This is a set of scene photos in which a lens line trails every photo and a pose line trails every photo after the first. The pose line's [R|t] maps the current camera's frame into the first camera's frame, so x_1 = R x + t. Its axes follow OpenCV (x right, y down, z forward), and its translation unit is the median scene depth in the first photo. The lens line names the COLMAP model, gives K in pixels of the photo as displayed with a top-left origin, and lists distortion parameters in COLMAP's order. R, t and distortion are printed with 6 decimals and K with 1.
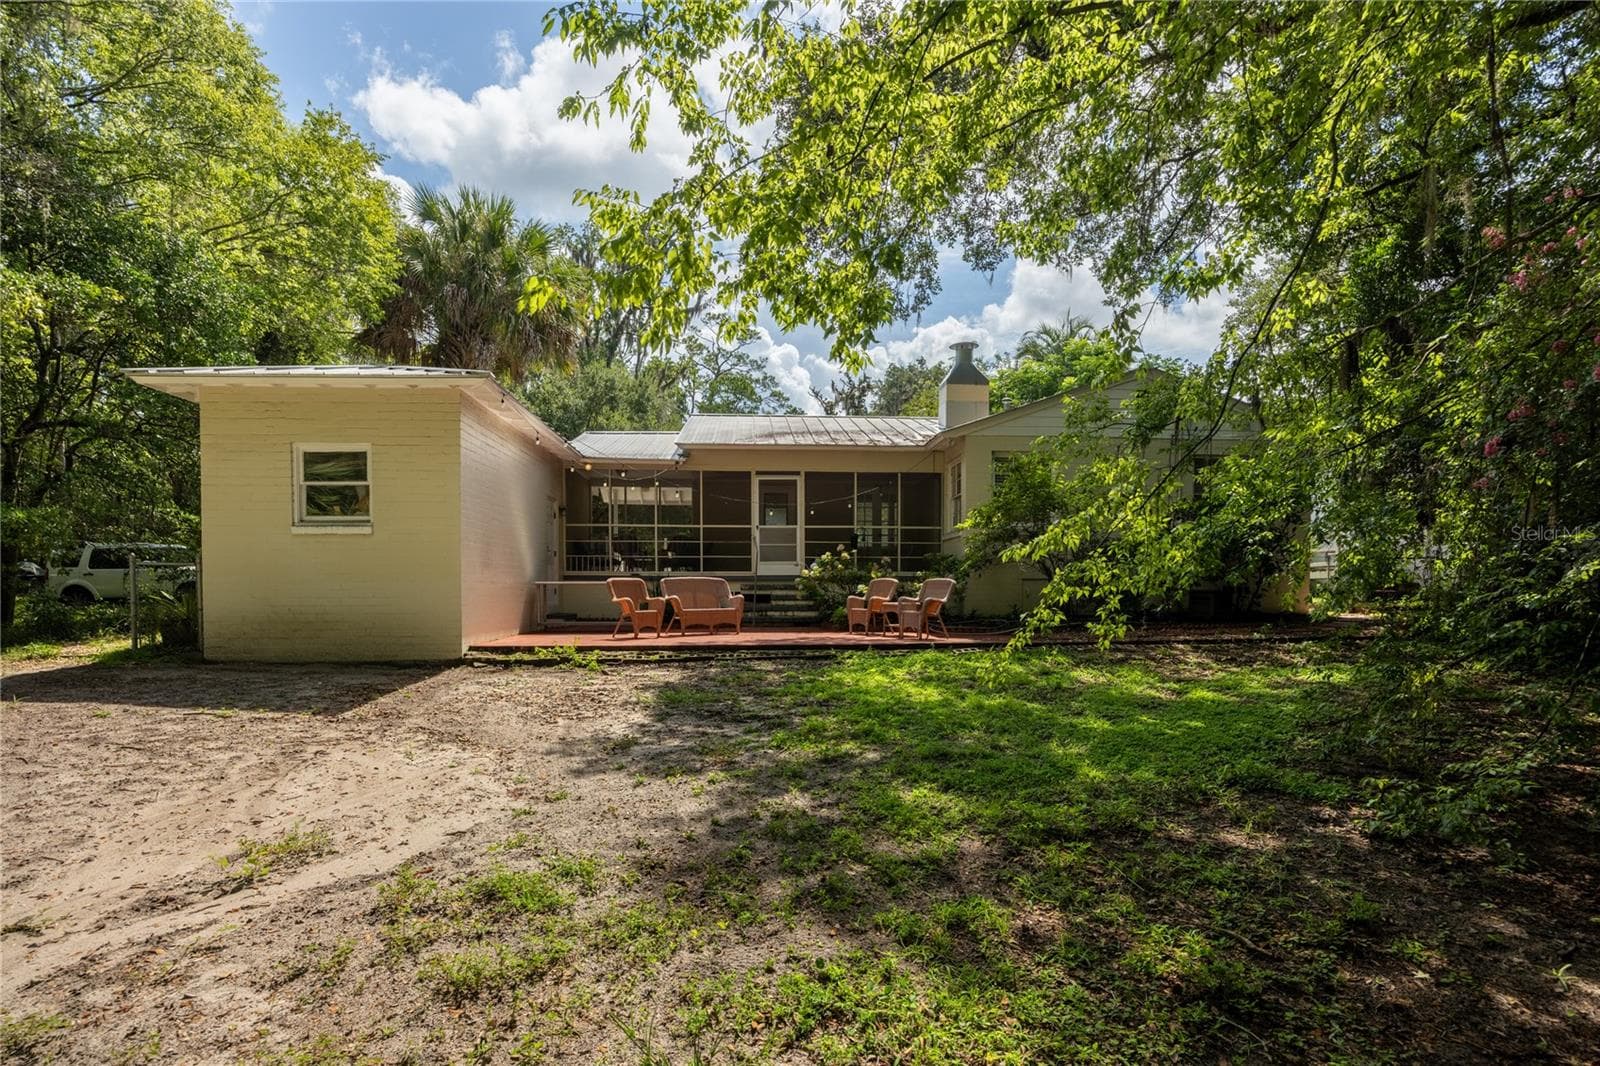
lens RADIAL K [[832.9, 0, 796.9], [0, 832.9, 593.4], [0, 0, 1]] dist [-0.001486, -0.000241]
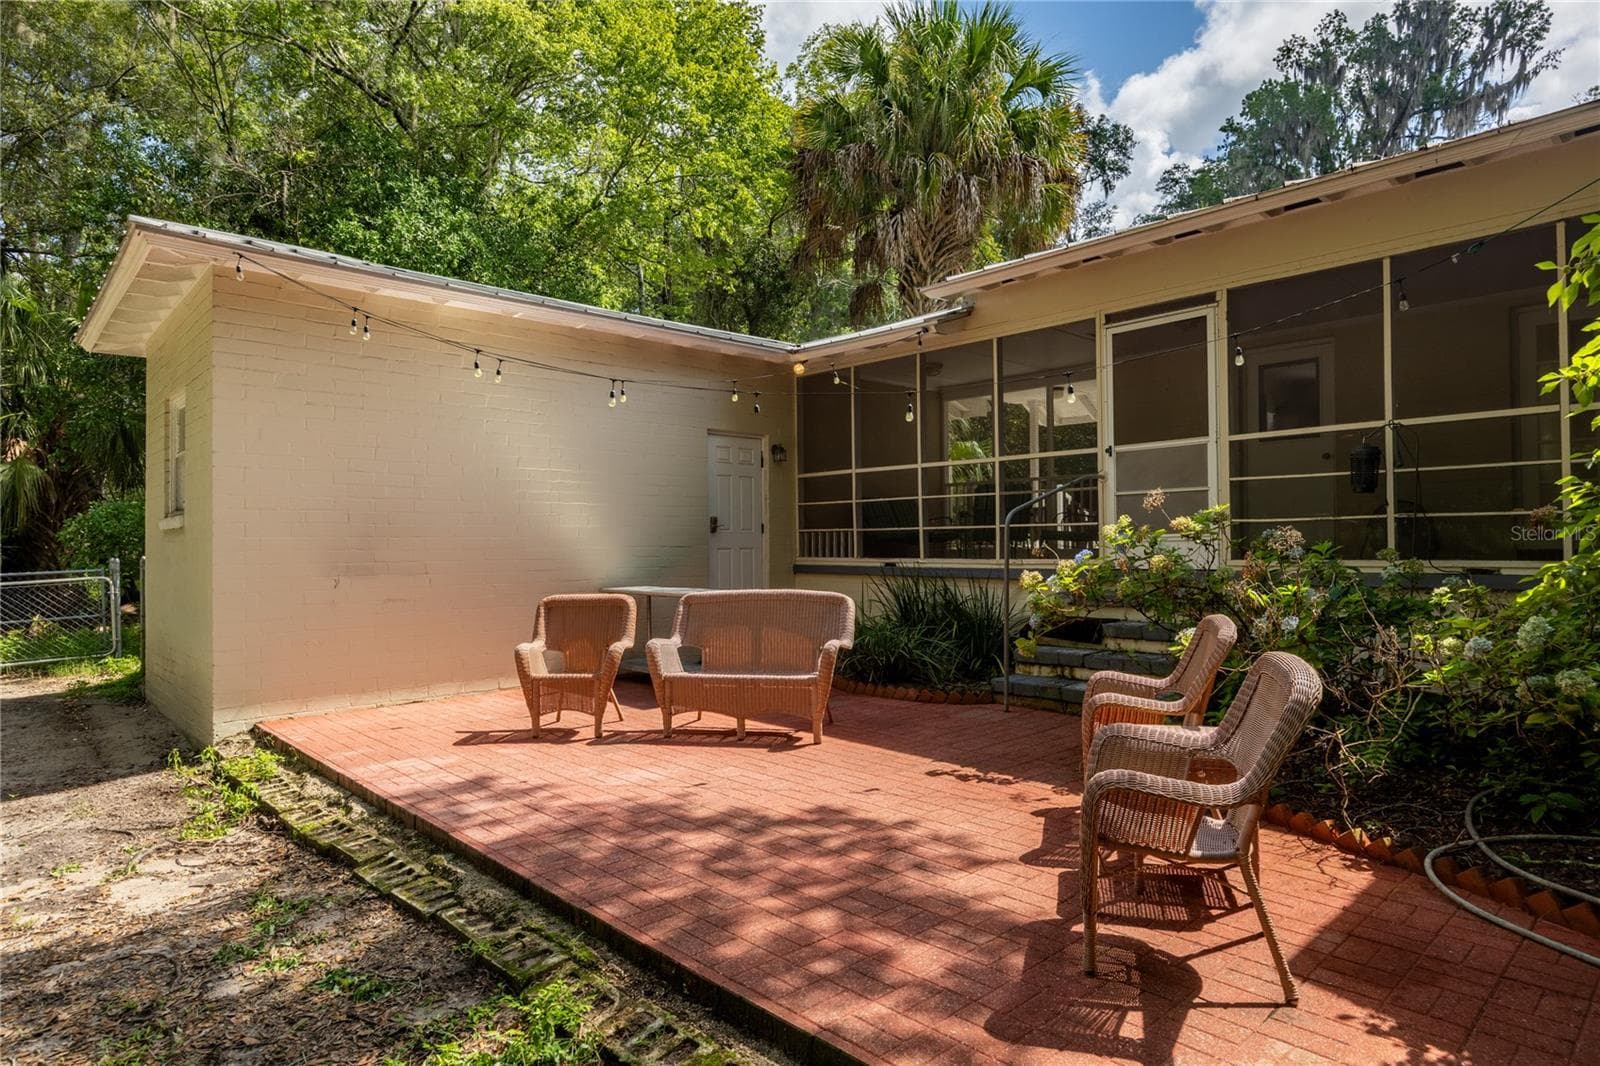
lens RADIAL K [[922.5, 0, 803.0], [0, 922.5, 536.0], [0, 0, 1]] dist [-0.003852, -0.002021]
pose [[0.631530, -0.015036, -0.775206, 0.213350], [0.009142, 0.999887, -0.011946, -0.035140], [0.775298, 0.000457, 0.631596, 0.620209]]
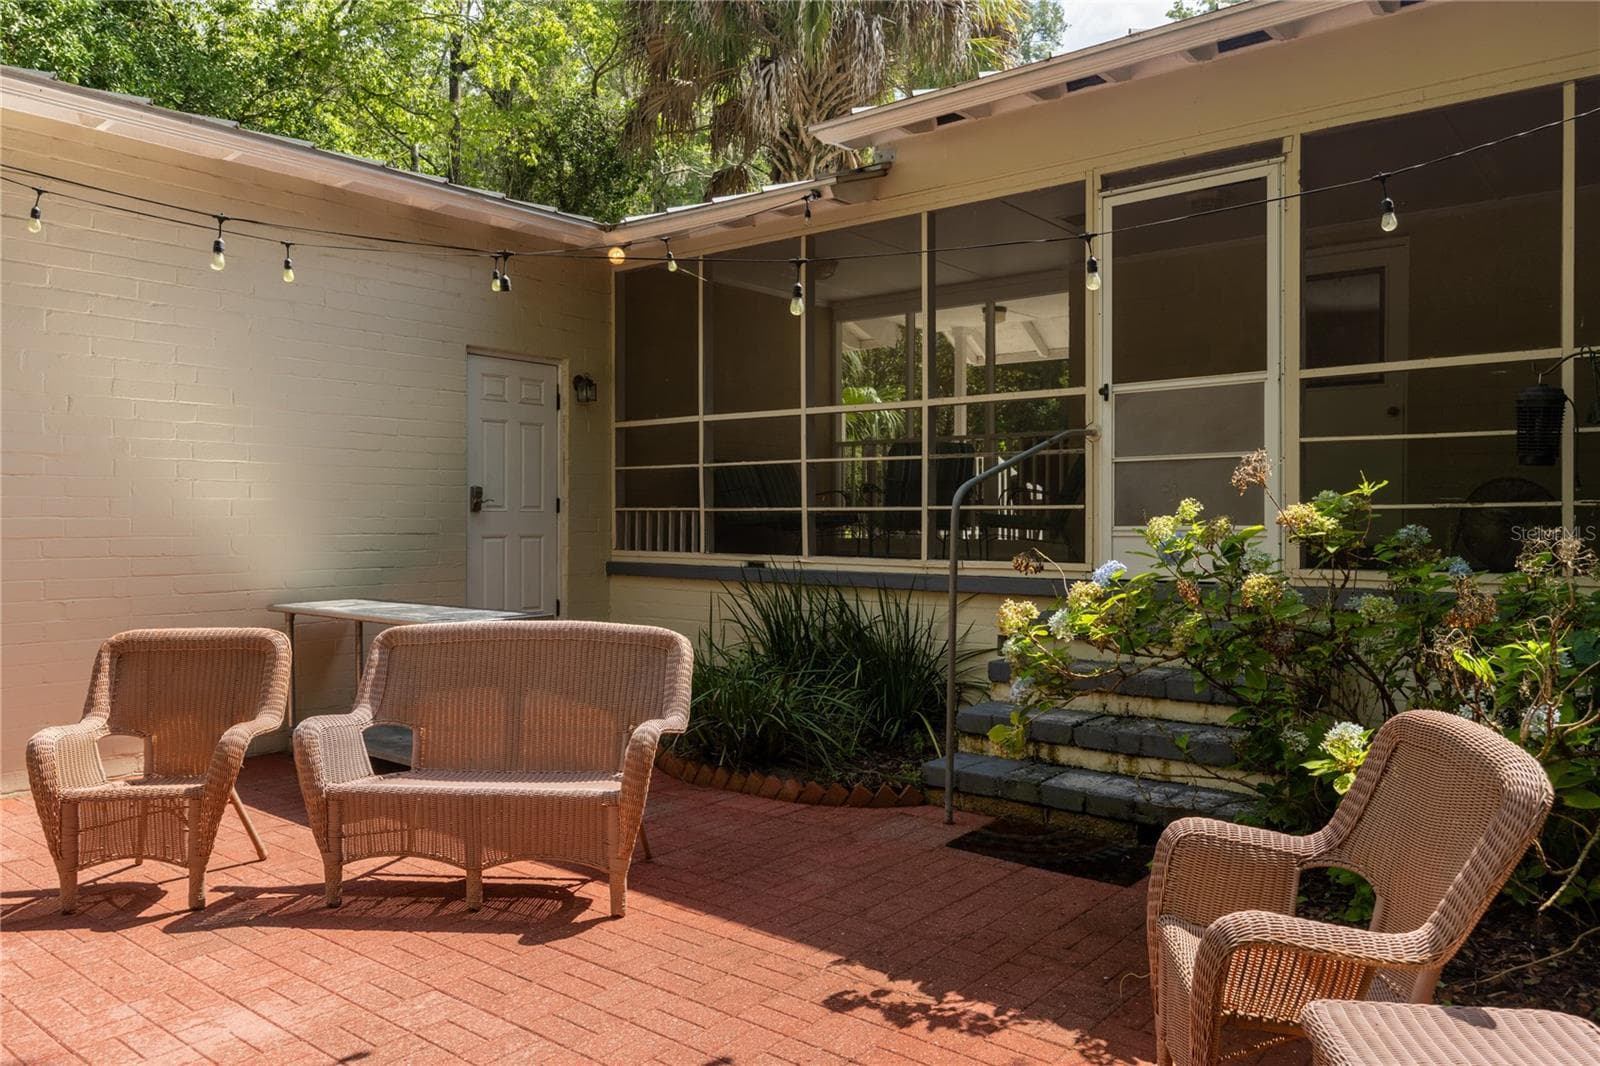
lens RADIAL K [[1141.3, 0, 813.3], [0, 1141.3, 527.1], [0, 0, 1]] dist [-0.001962, 0.000484]
pose [[0.737396, 0.003463, -0.675452, 0.128047], [-0.001102, 0.999992, 0.003923, -0.040606], [0.675460, -0.002148, 0.737394, 0.703189]]
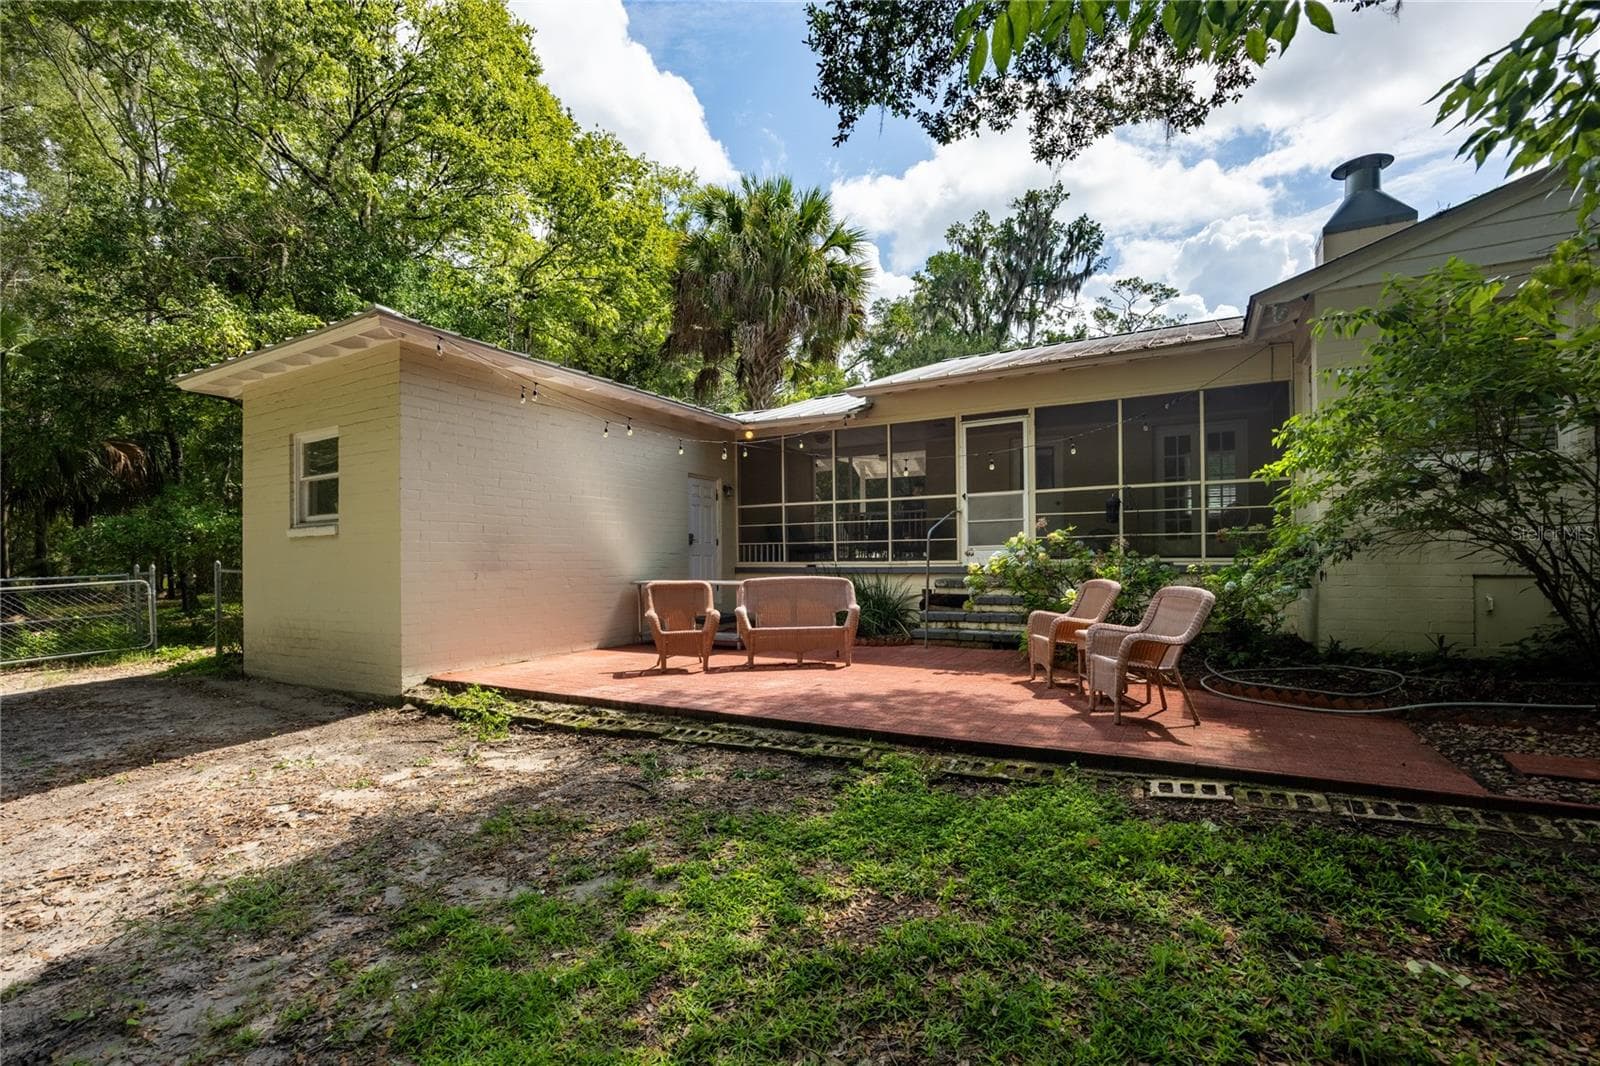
lens RADIAL K [[713.7, 0, 803.0], [0, 713.7, 563.3], [0, 0, 1]] dist [-0.014895, -0.000059]
pose [[0.839359, -0.008477, -0.543511, 0.166639], [0.008751, 0.999960, -0.002082, -0.024892], [0.543507, -0.003009, 0.839399, 0.445894]]
